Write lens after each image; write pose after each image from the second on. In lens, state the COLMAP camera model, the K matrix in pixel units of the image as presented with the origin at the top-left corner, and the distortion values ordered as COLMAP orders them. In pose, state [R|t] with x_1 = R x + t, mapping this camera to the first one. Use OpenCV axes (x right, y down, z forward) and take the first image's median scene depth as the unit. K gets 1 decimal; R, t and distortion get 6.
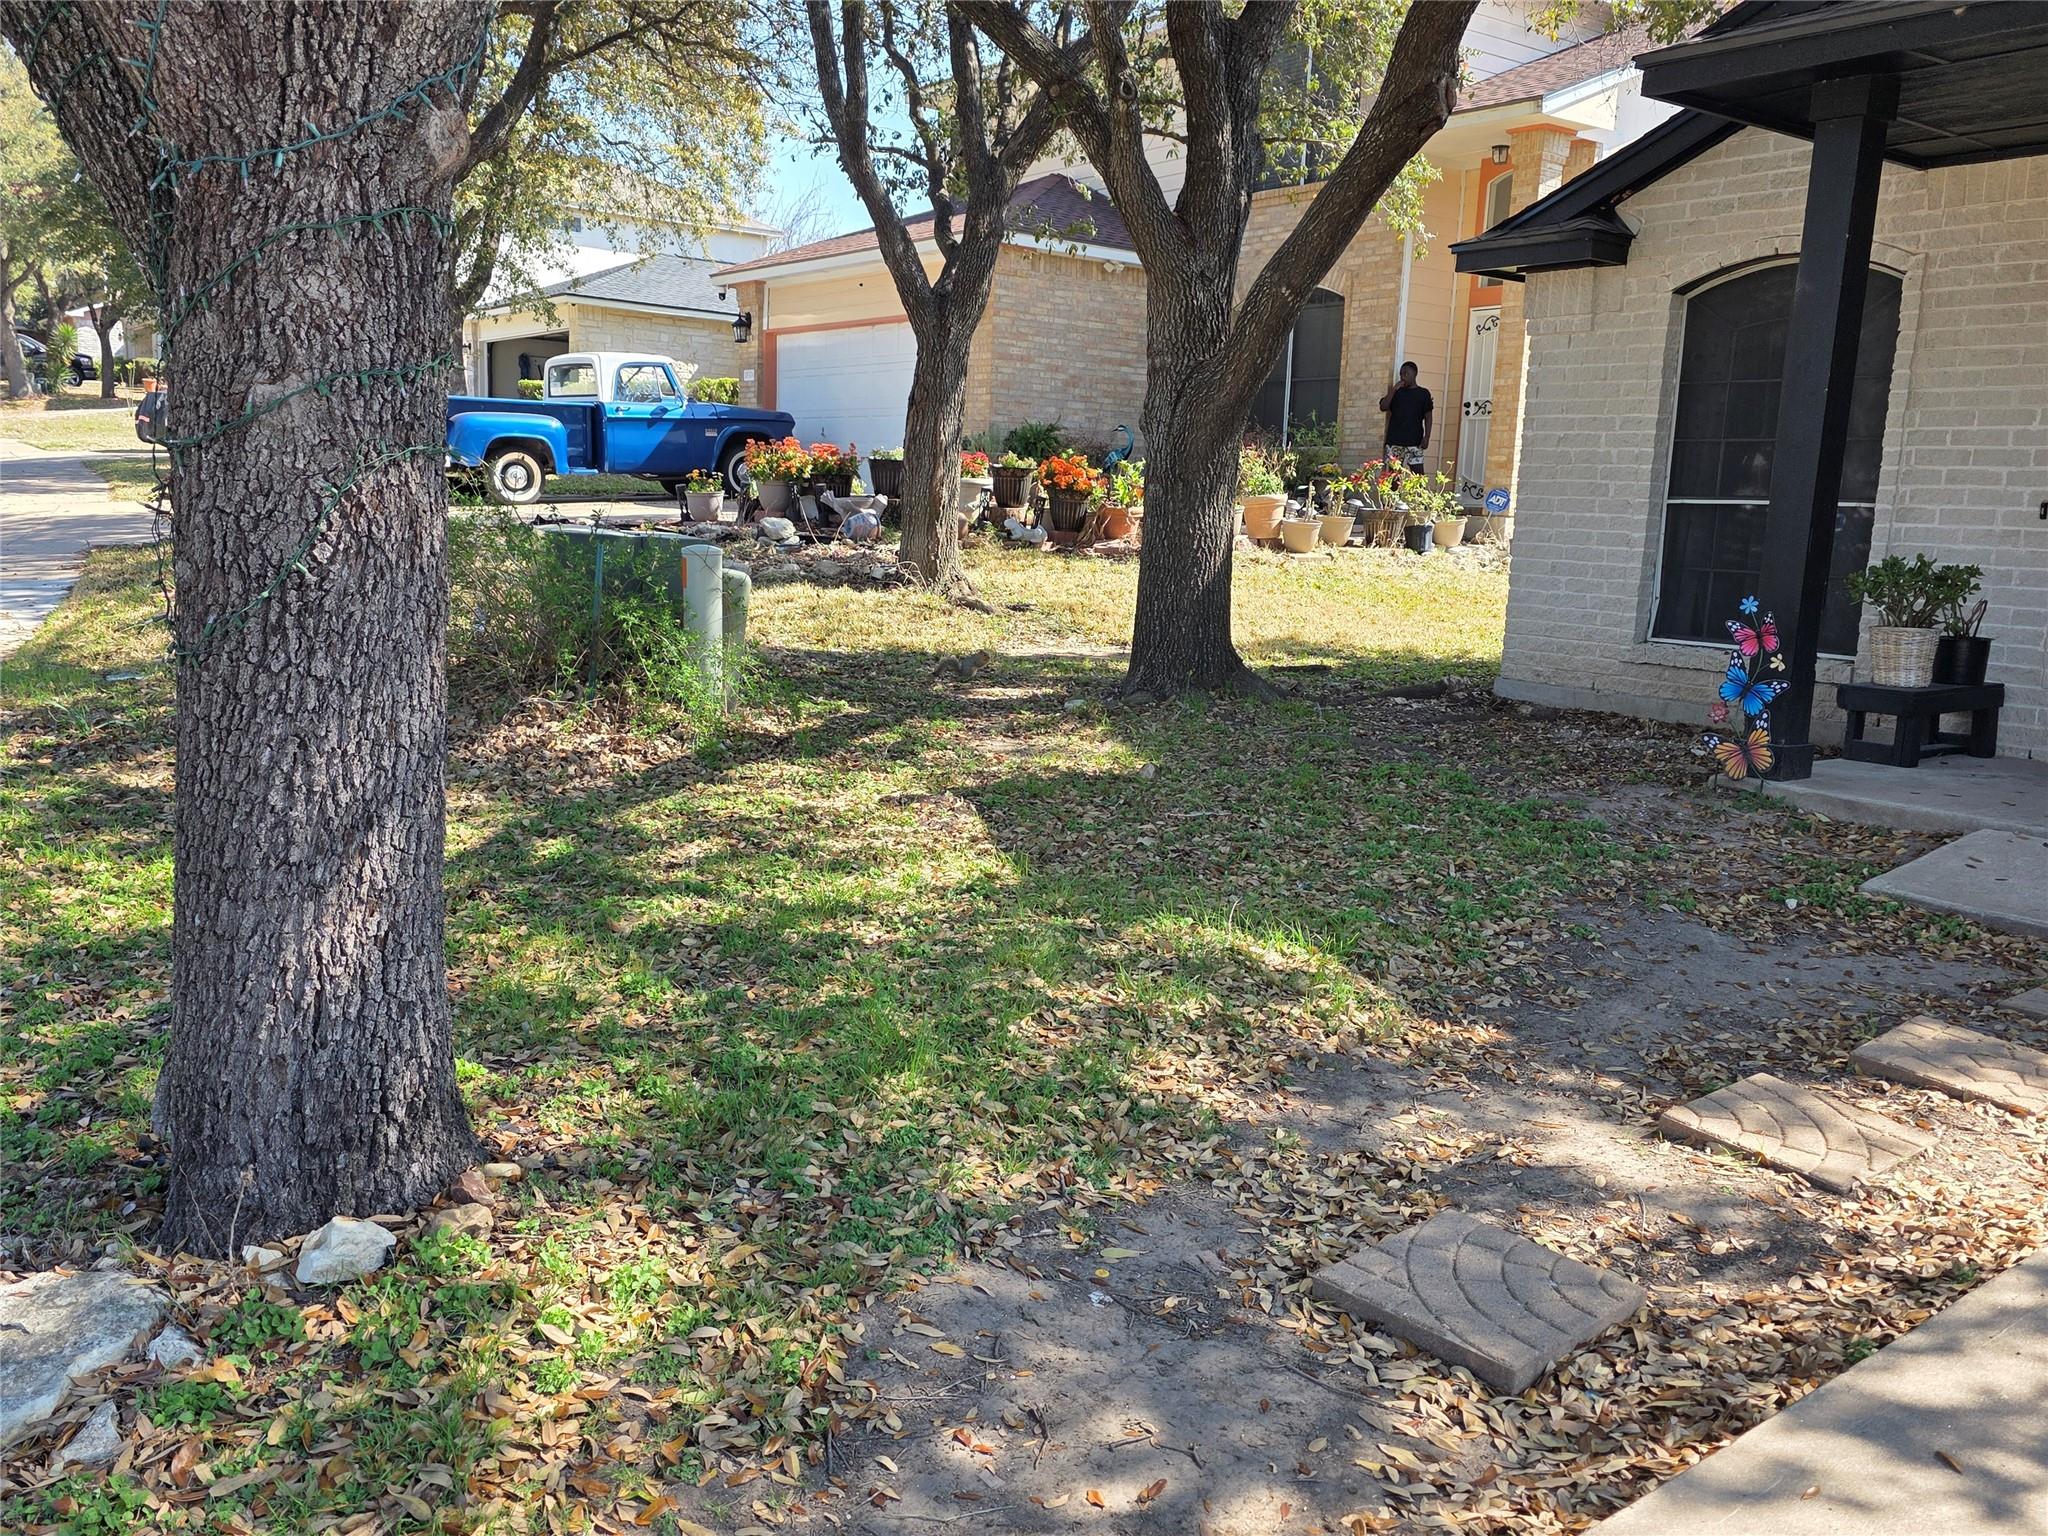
lens RADIAL K [[1739.0, 0, 1014.3], [0, 1739.0, 788.5], [0, 0, 1]] dist [0.075348, -0.079983]
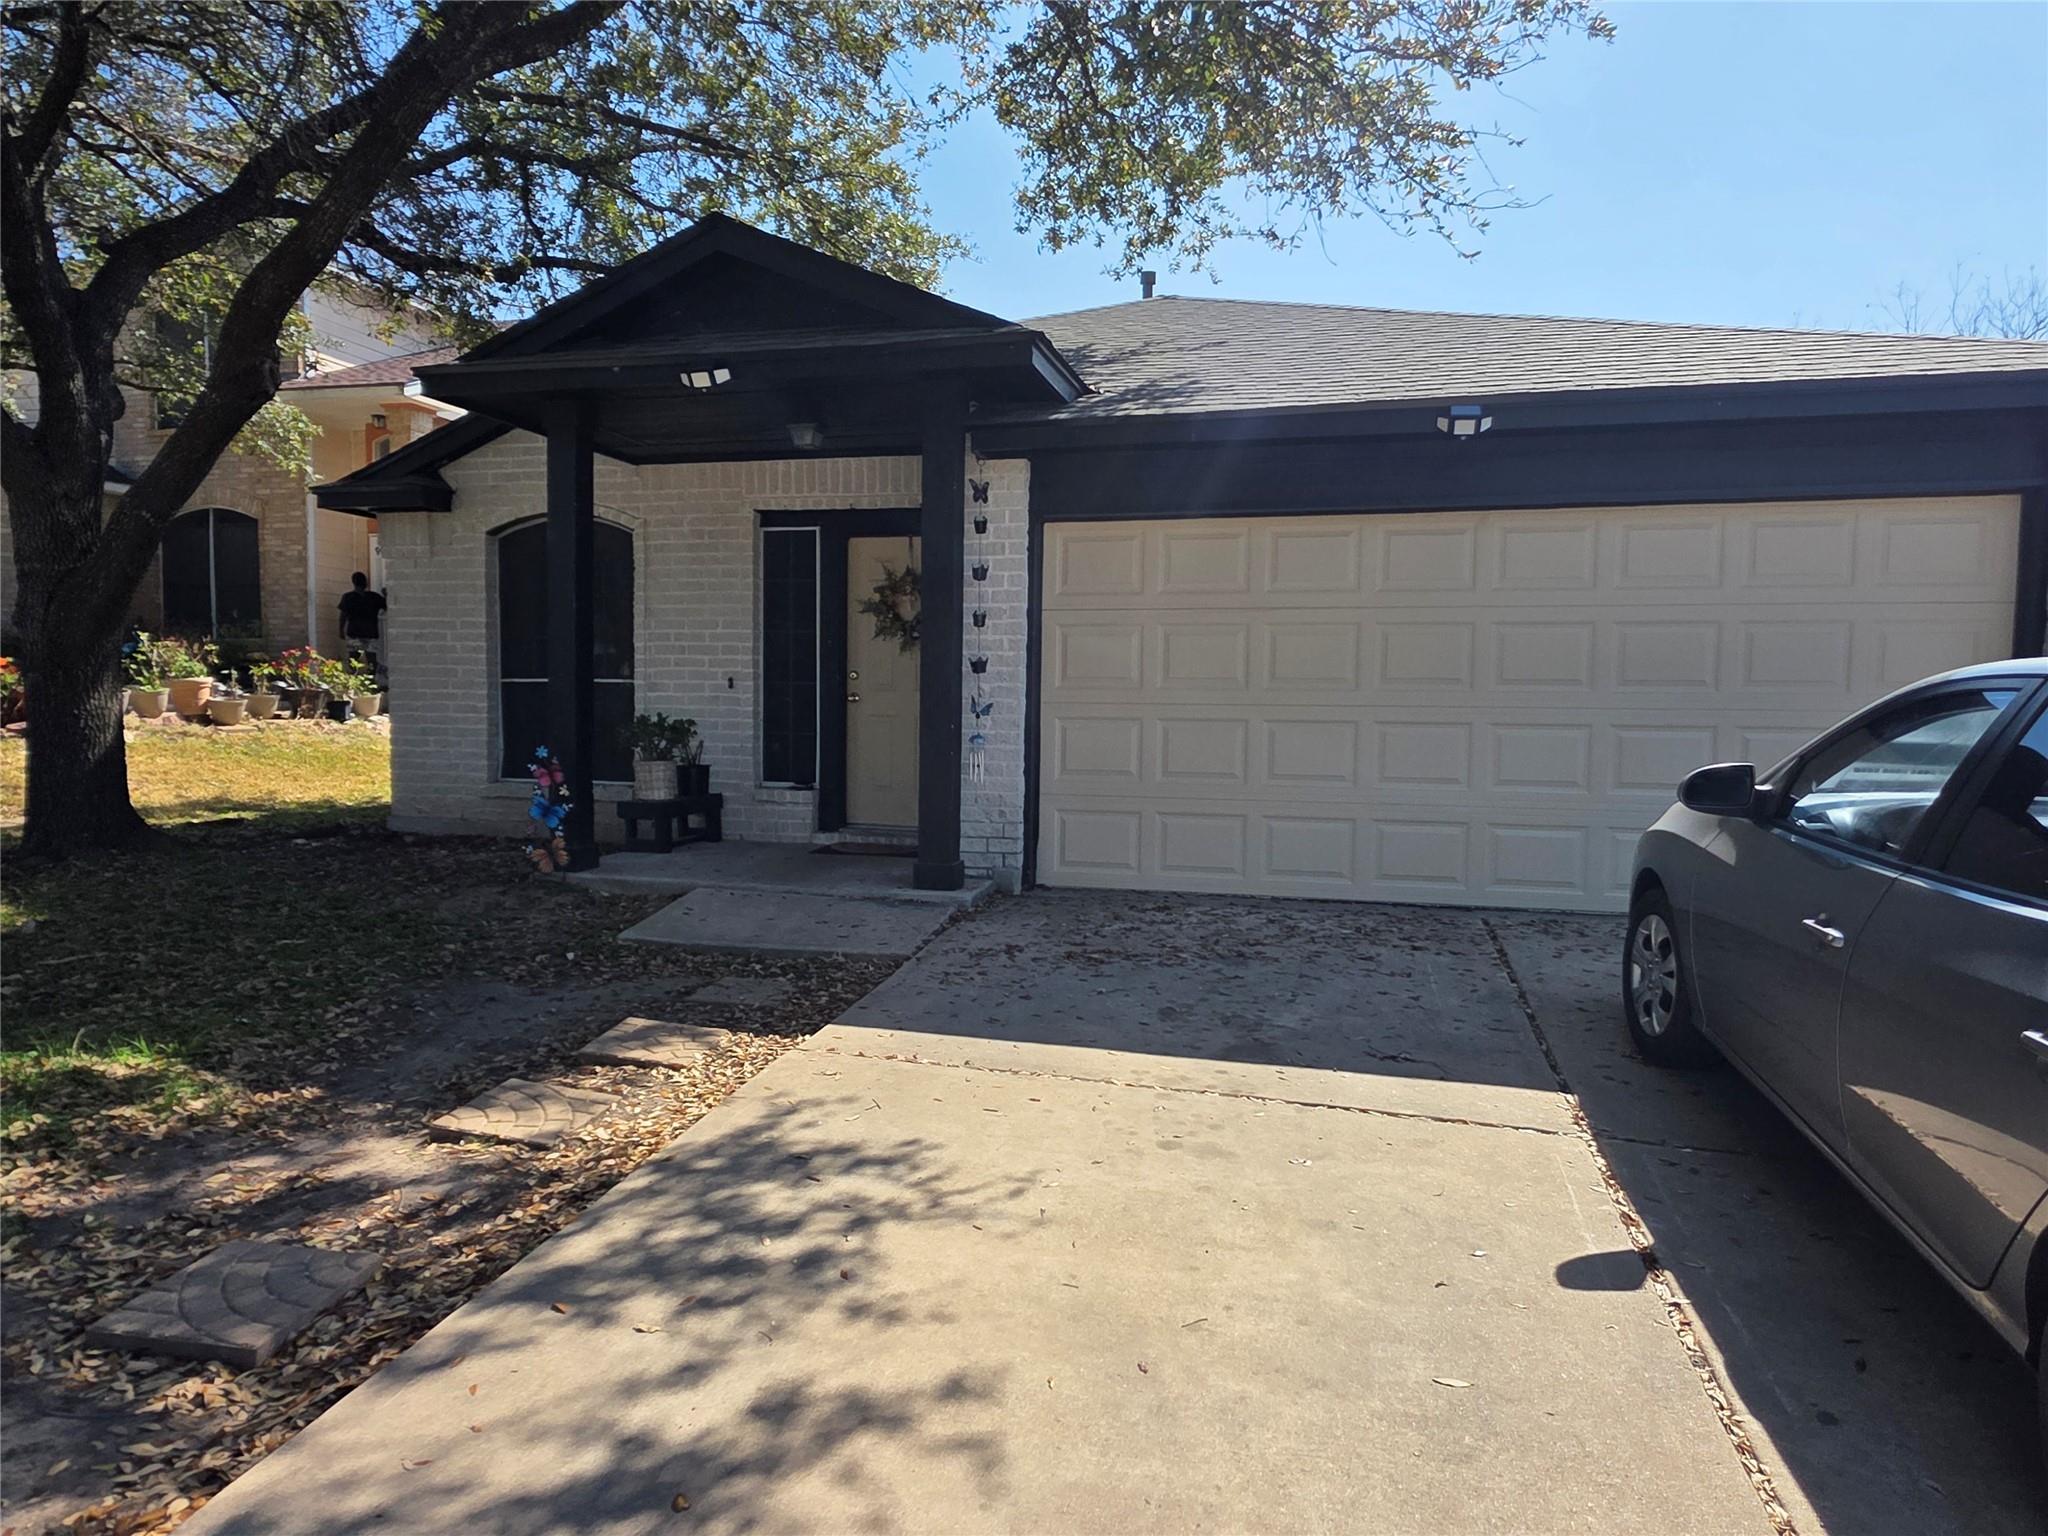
lens RADIAL K [[1296.2, 0, 1033.7], [0, 1296.2, 765.9], [0, 0, 1]] dist [0.008517, -0.001235]
pose [[0.774562, -0.062284, 0.629424, 0.062772], [0.121107, 0.991332, -0.050937, 0.009124], [-0.620795, 0.115682, 0.775391, -0.064921]]
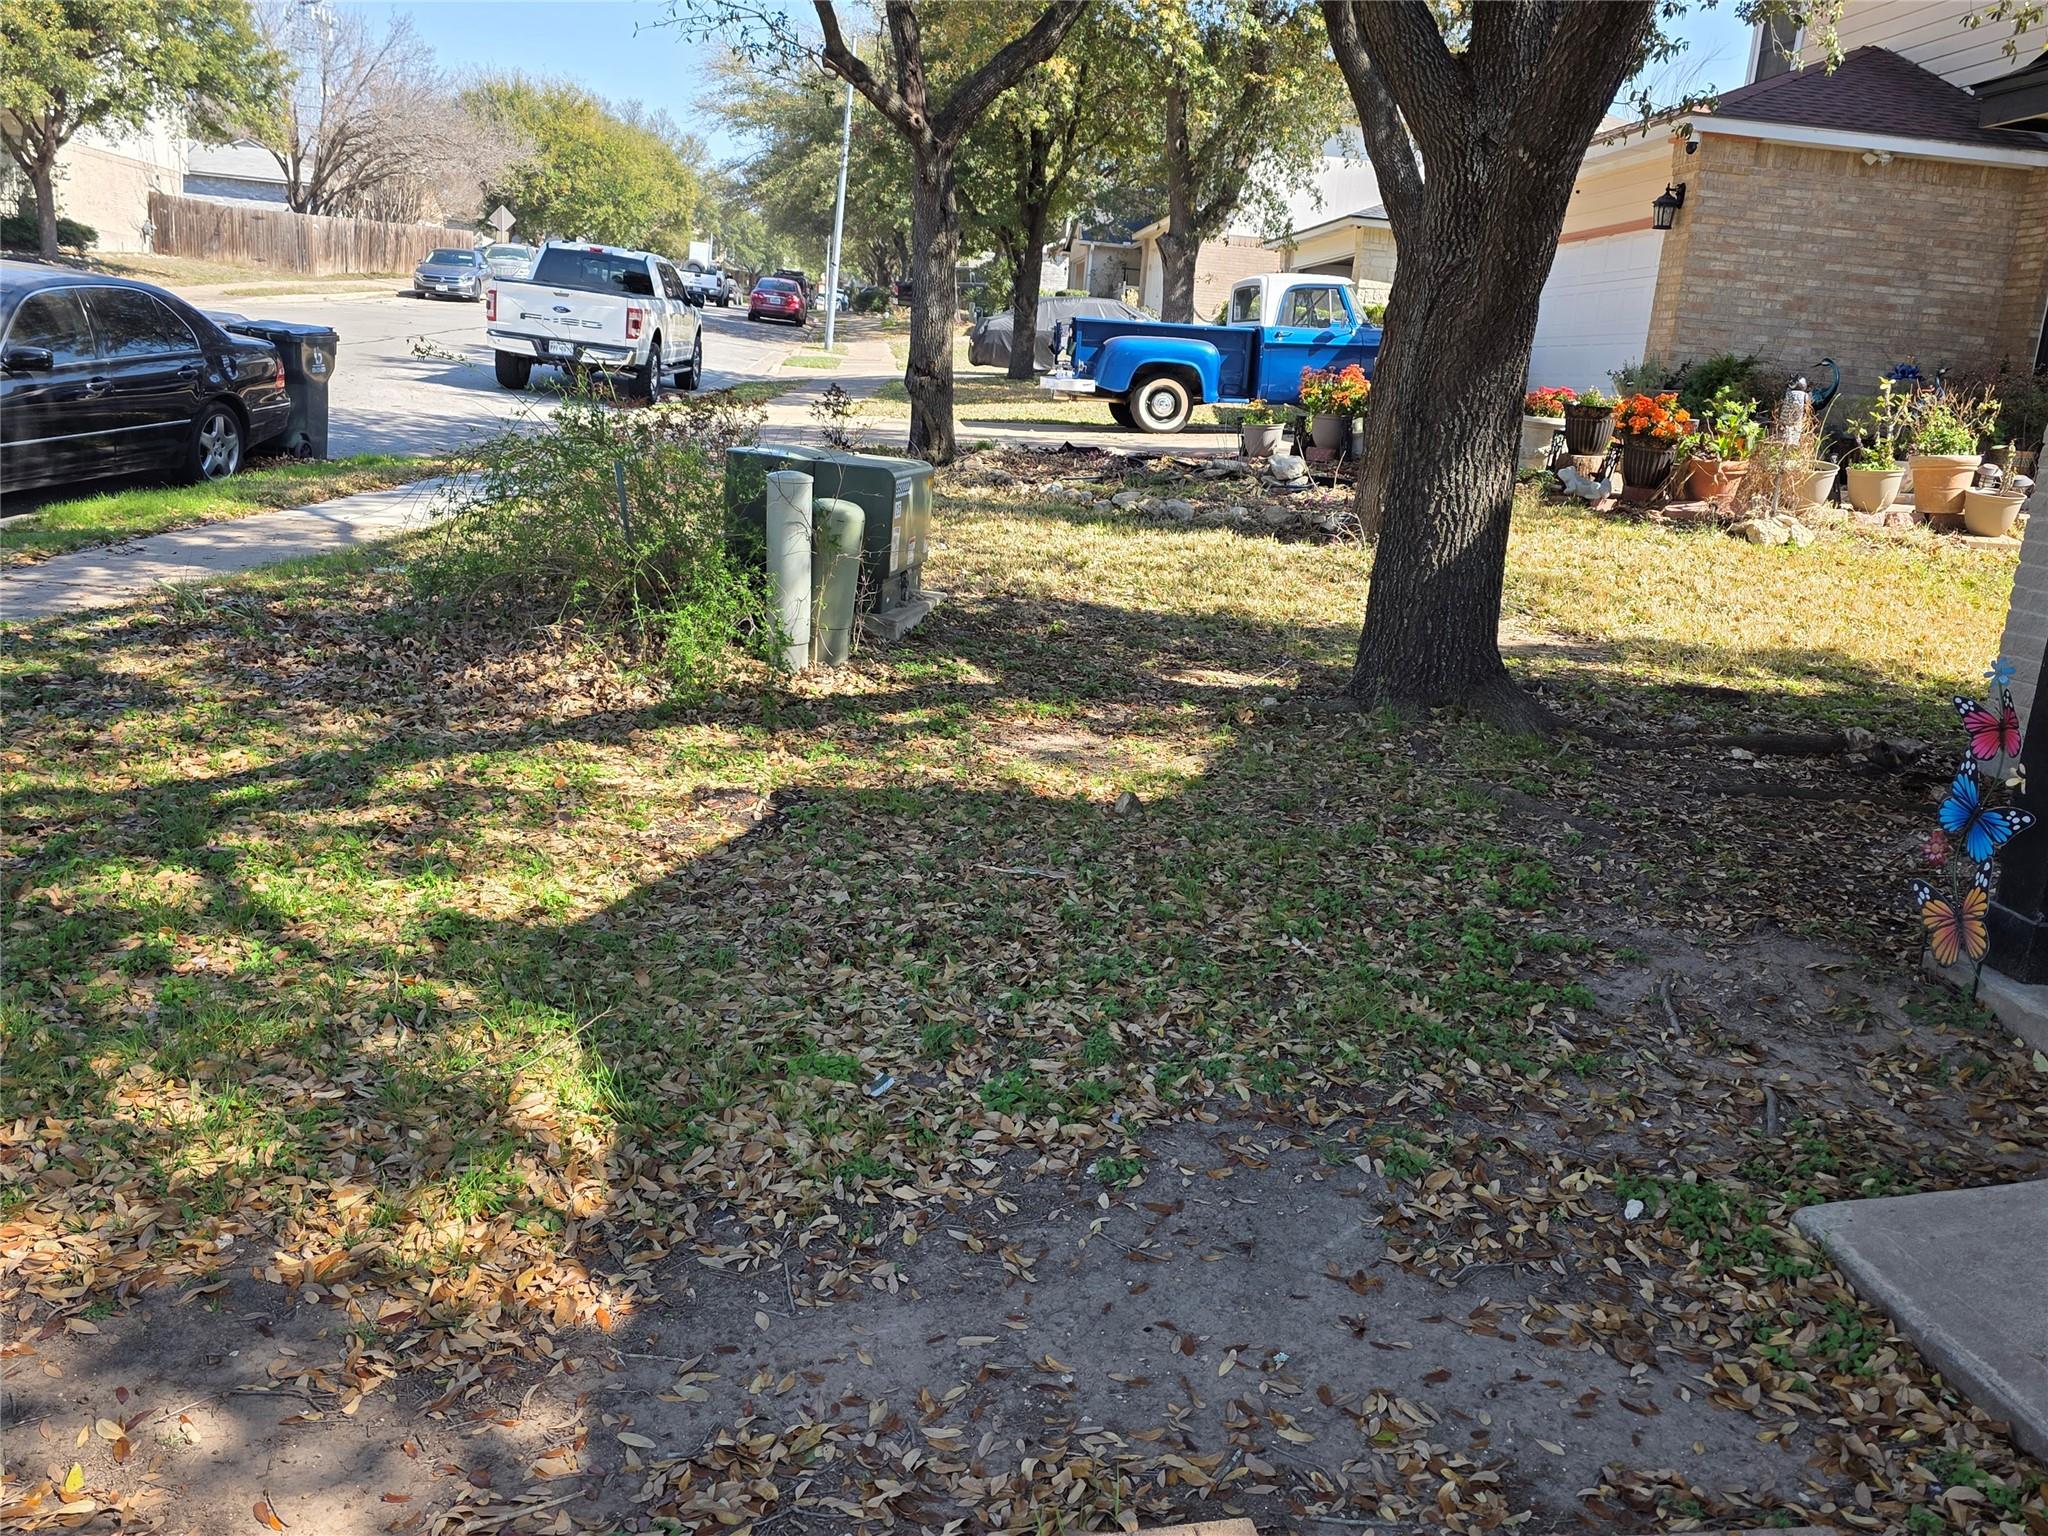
lens RADIAL K [[1739.0, 0, 1025.2], [0, 1739.0, 769.9], [0, 0, 1]] dist [0.075348, -0.079983]
pose [[0.860270, 0.138252, -0.490736, 0.433260], [-0.125920, 0.990328, 0.058259, -0.066333], [0.494045, 0.011675, 0.869358, 0.342175]]
